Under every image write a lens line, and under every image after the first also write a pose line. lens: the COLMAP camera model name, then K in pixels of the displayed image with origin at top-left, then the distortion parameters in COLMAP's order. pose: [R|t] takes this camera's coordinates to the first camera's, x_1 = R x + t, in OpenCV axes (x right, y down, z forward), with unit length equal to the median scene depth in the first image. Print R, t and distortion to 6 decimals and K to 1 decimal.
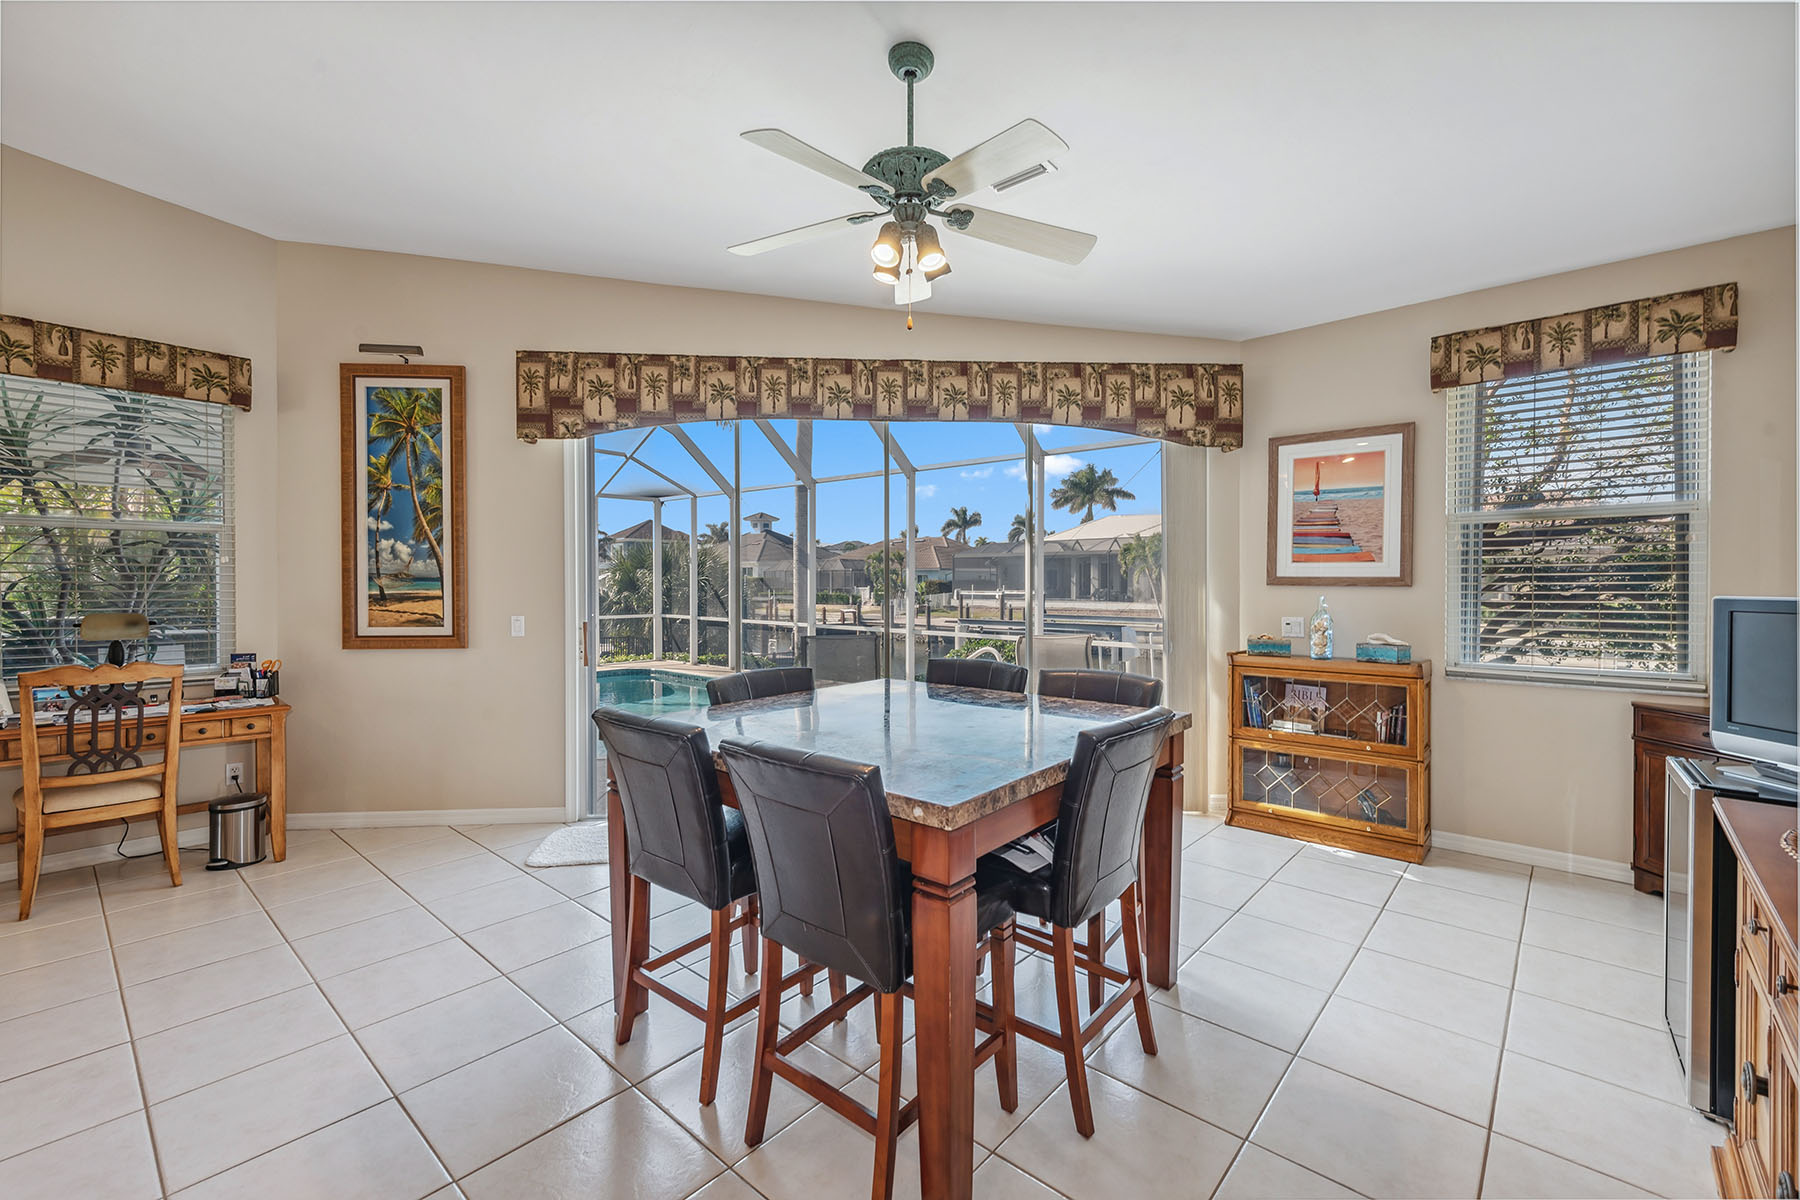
lens RADIAL K [[759.6, 0, 902.9], [0, 759.6, 591.0], [0, 0, 1]] dist [0.020414, -0.001580]
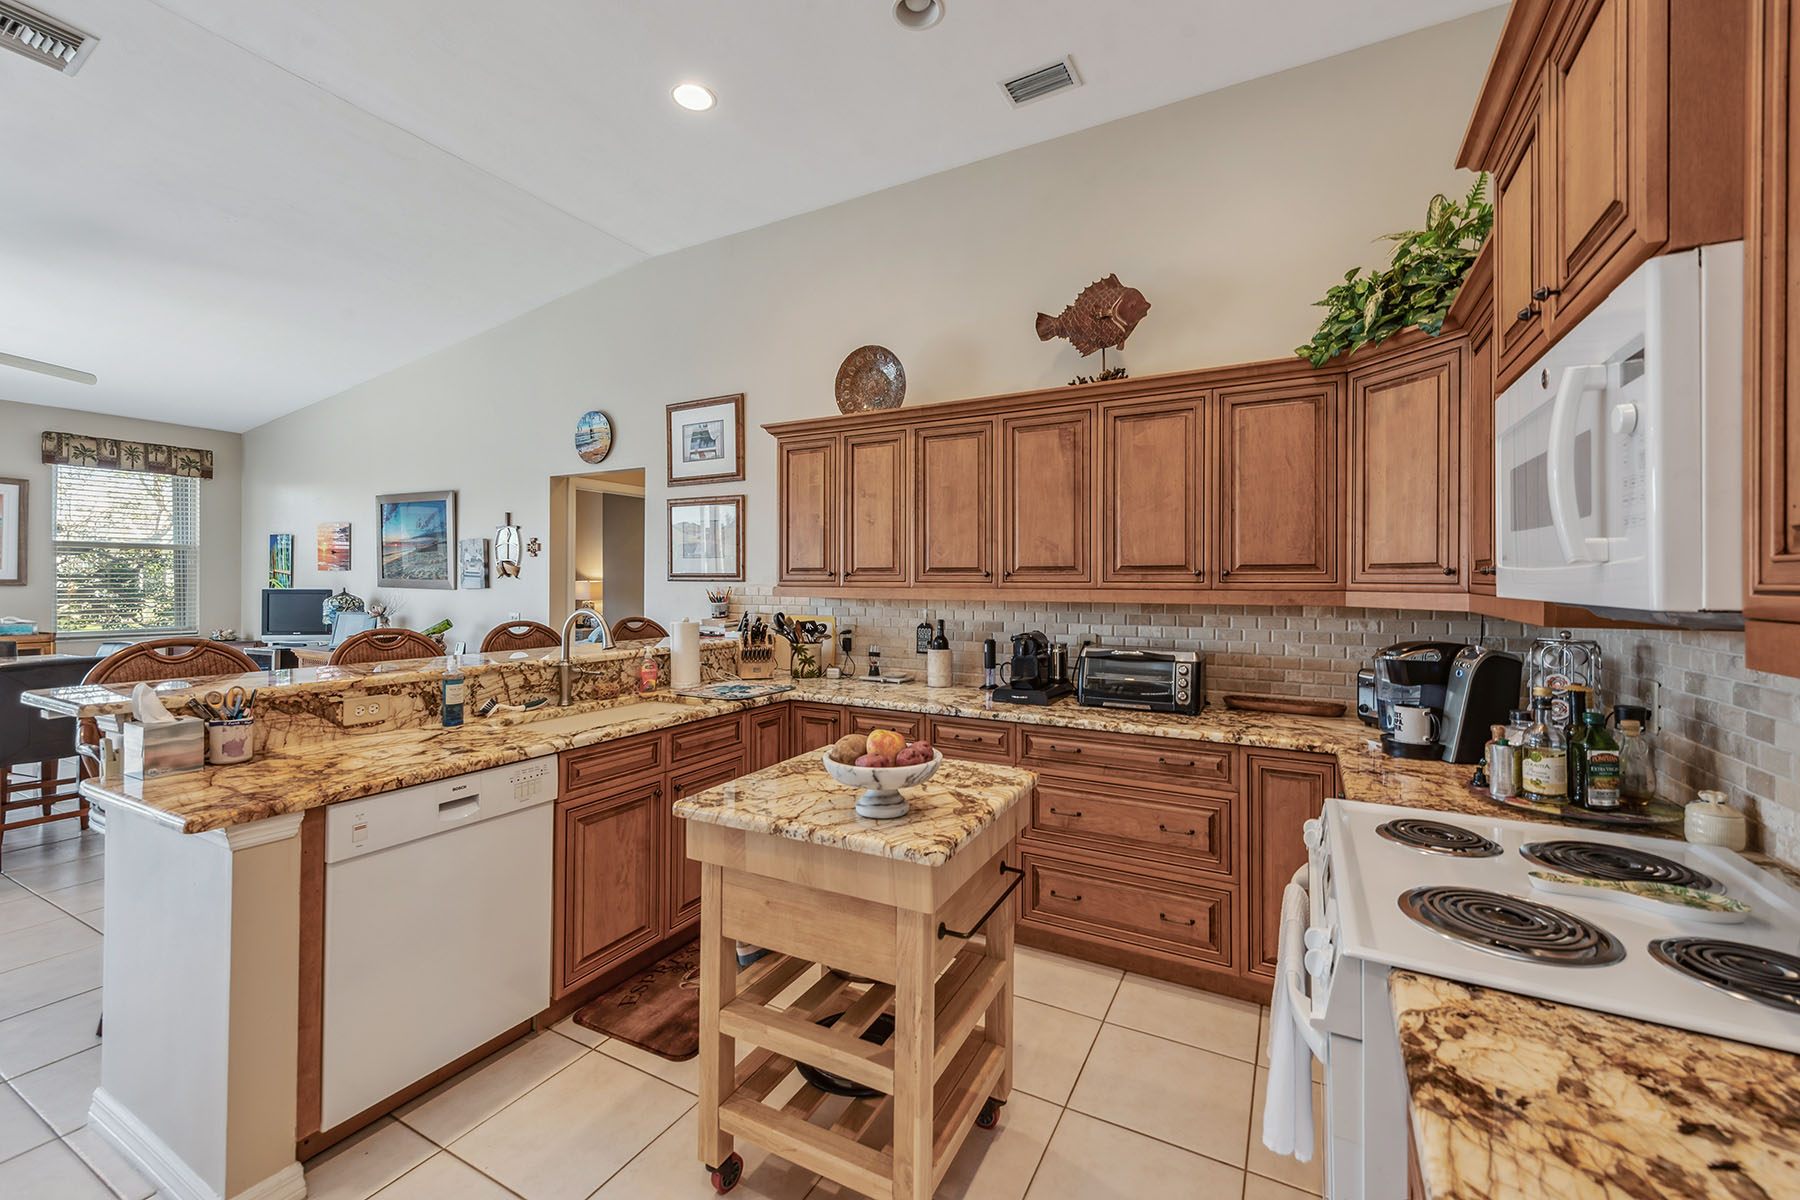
lens RADIAL K [[727.6, 0, 903.8], [0, 727.6, 584.0], [0, 0, 1]] dist [0.006607, -0.000165]
pose [[-0.222801, -0.005585, 0.974848, -1.099574], [0.009282, 0.999926, 0.007850, -0.003842], [-0.974820, 0.010798, -0.222732, -0.369606]]
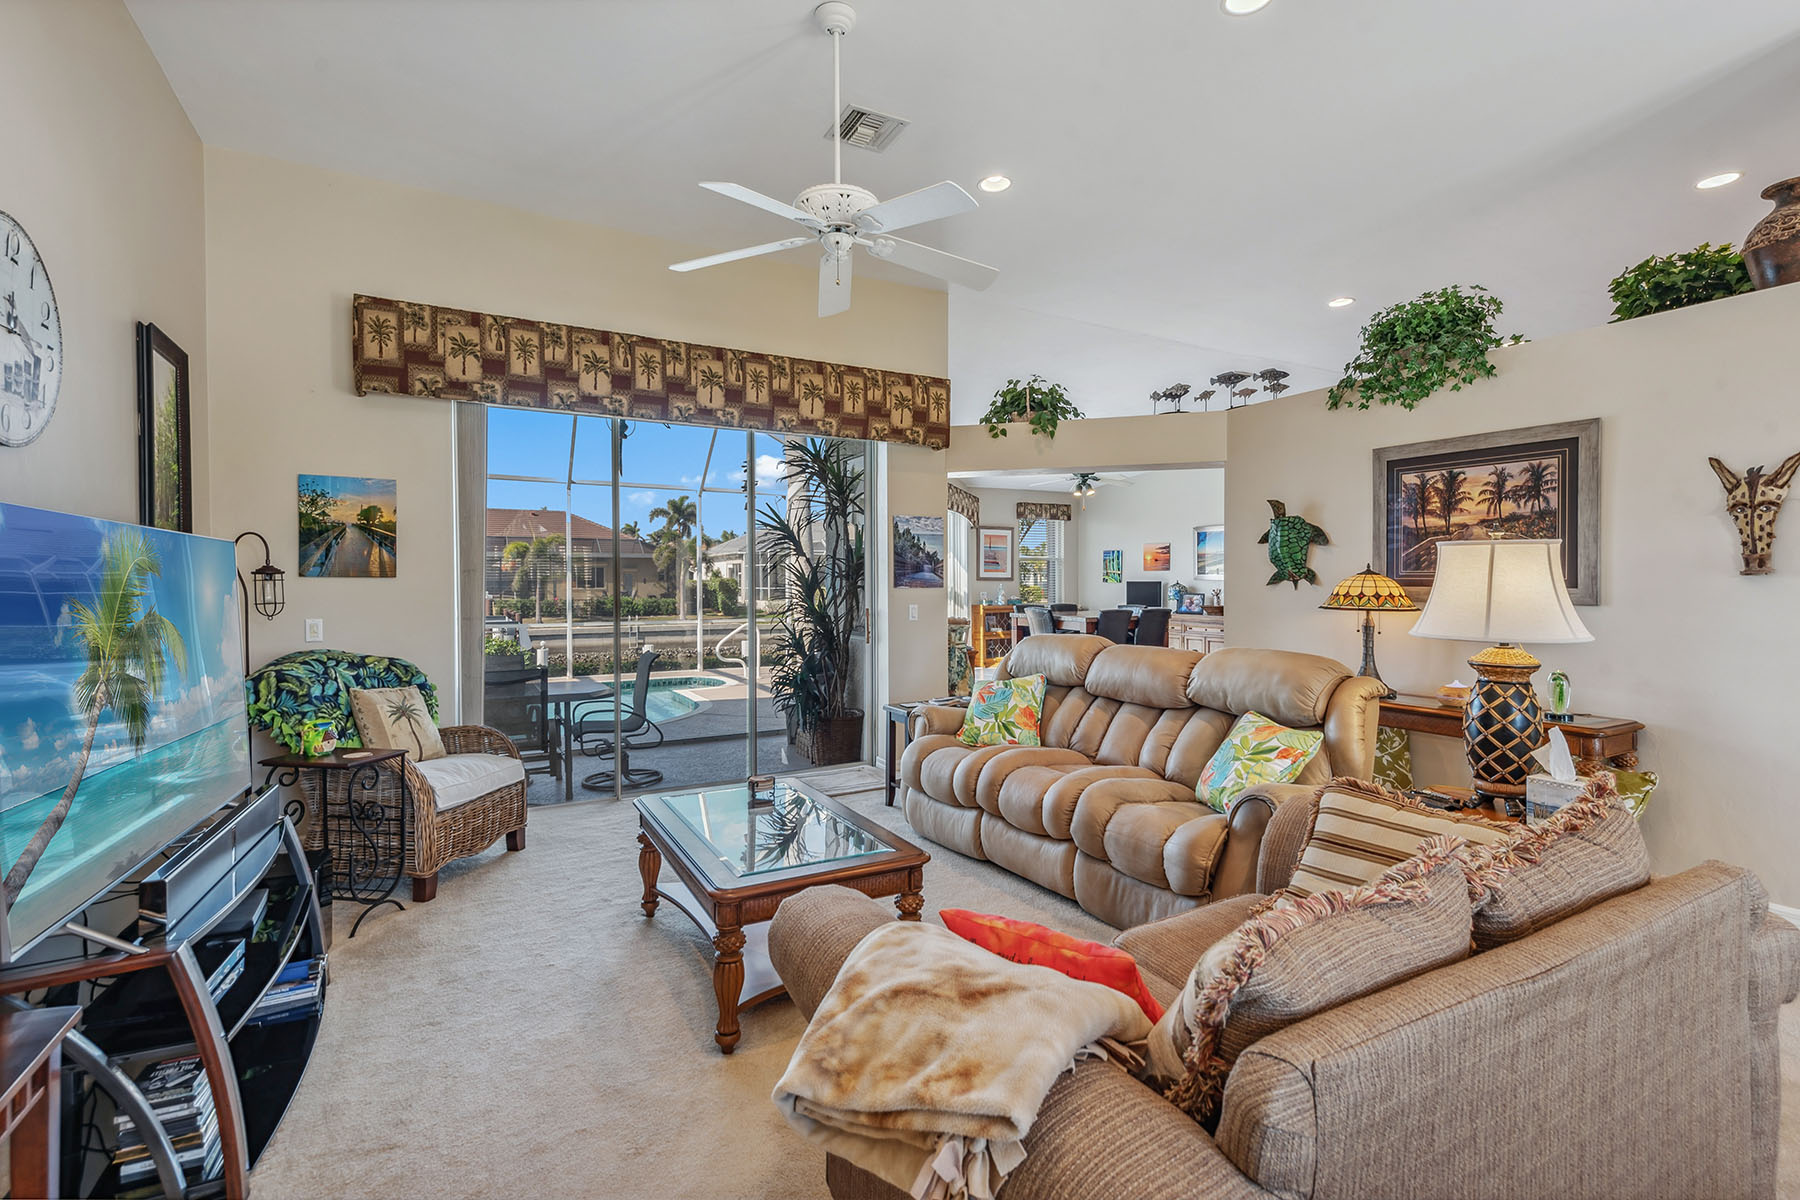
lens RADIAL K [[822.6, 0, 895.3], [0, 822.6, 595.0], [0, 0, 1]] dist [0.001121, 0.000178]
pose [[0.344462, -0.017598, 0.938635, -2.430417], [0.017574, 0.999770, 0.012295, 0.002545], [-0.938636, 0.012260, 0.344692, 0.290402]]
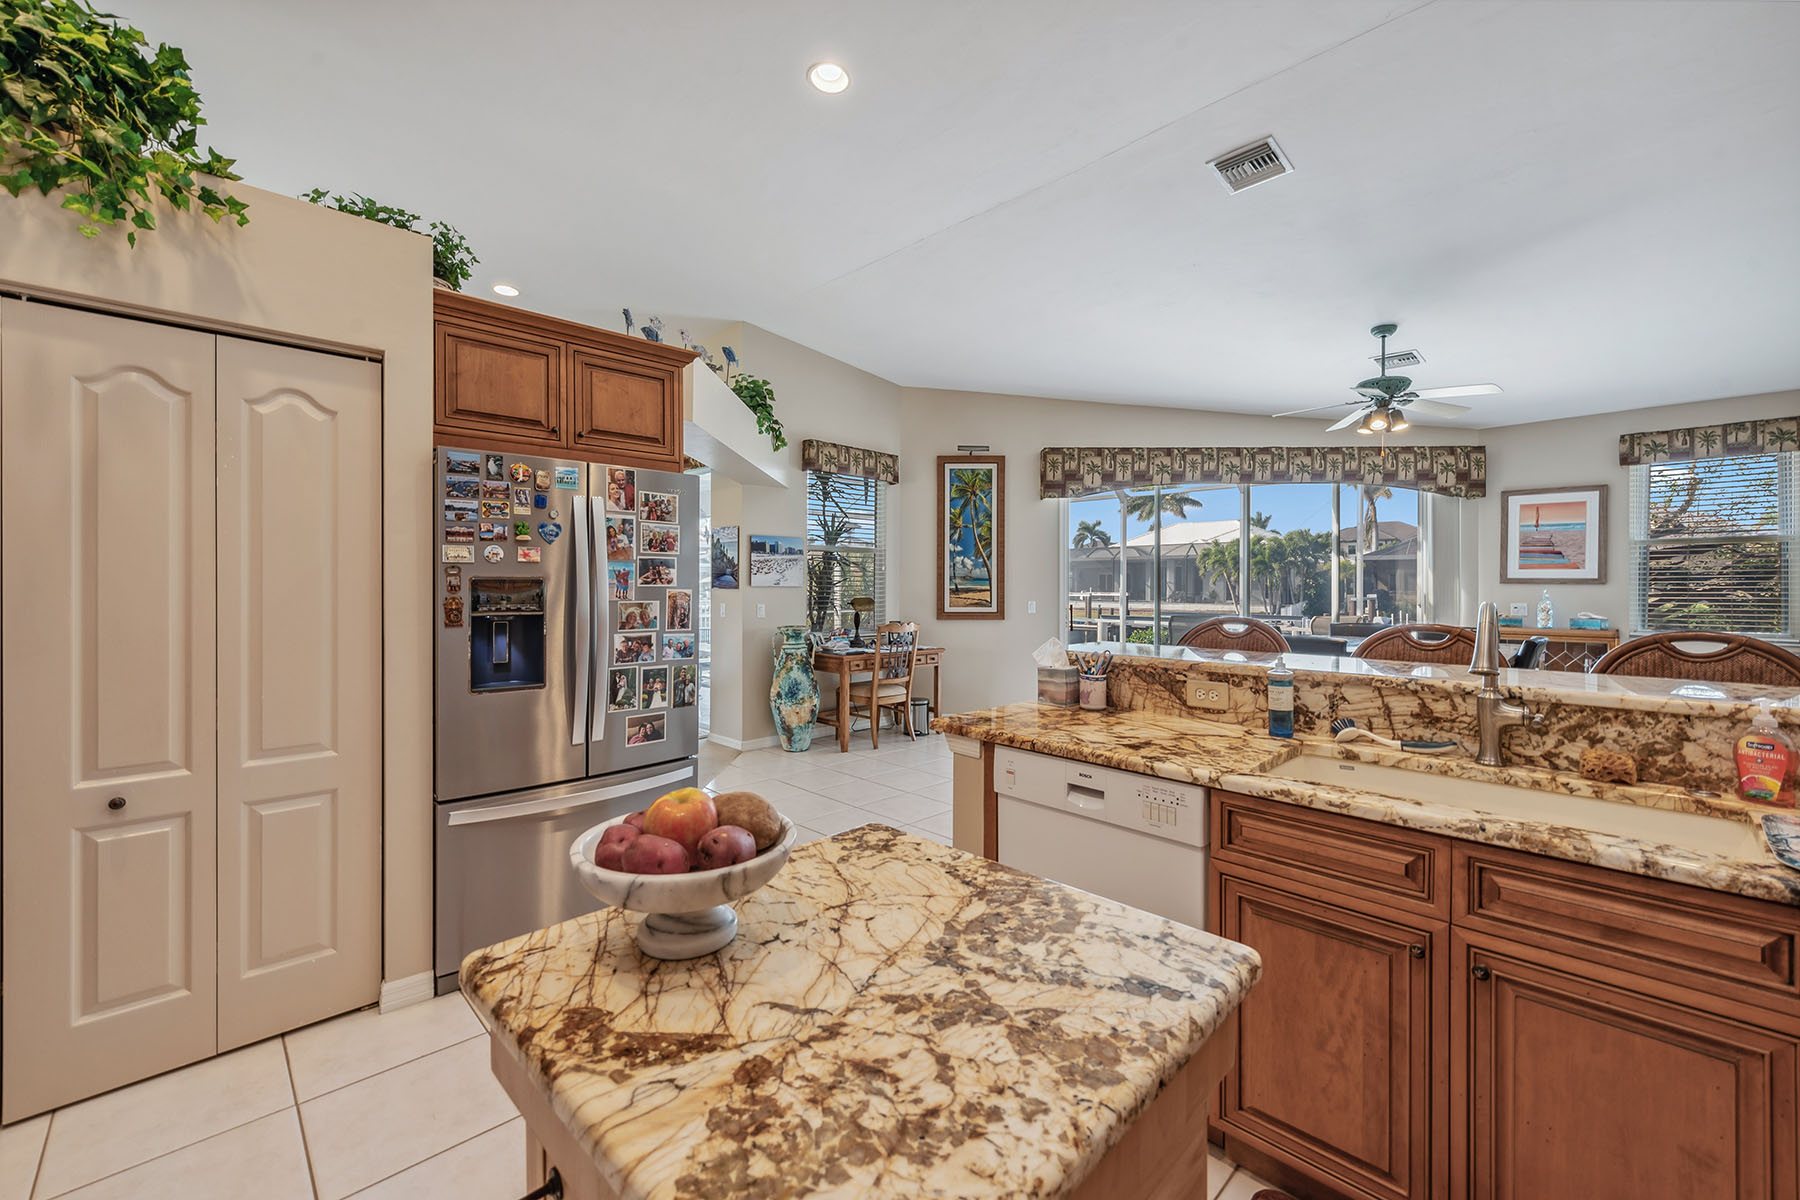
lens RADIAL K [[722.0, 0, 901.1], [0, 722.0, 588.7], [0, 0, 1]] dist [0.004709, 0.000143]
pose [[0.996957, 0.000966, -0.077949, -0.678622], [-0.001513, 0.999975, -0.006961, 0.016685], [0.077940, 0.007058, 0.996933, -0.628846]]
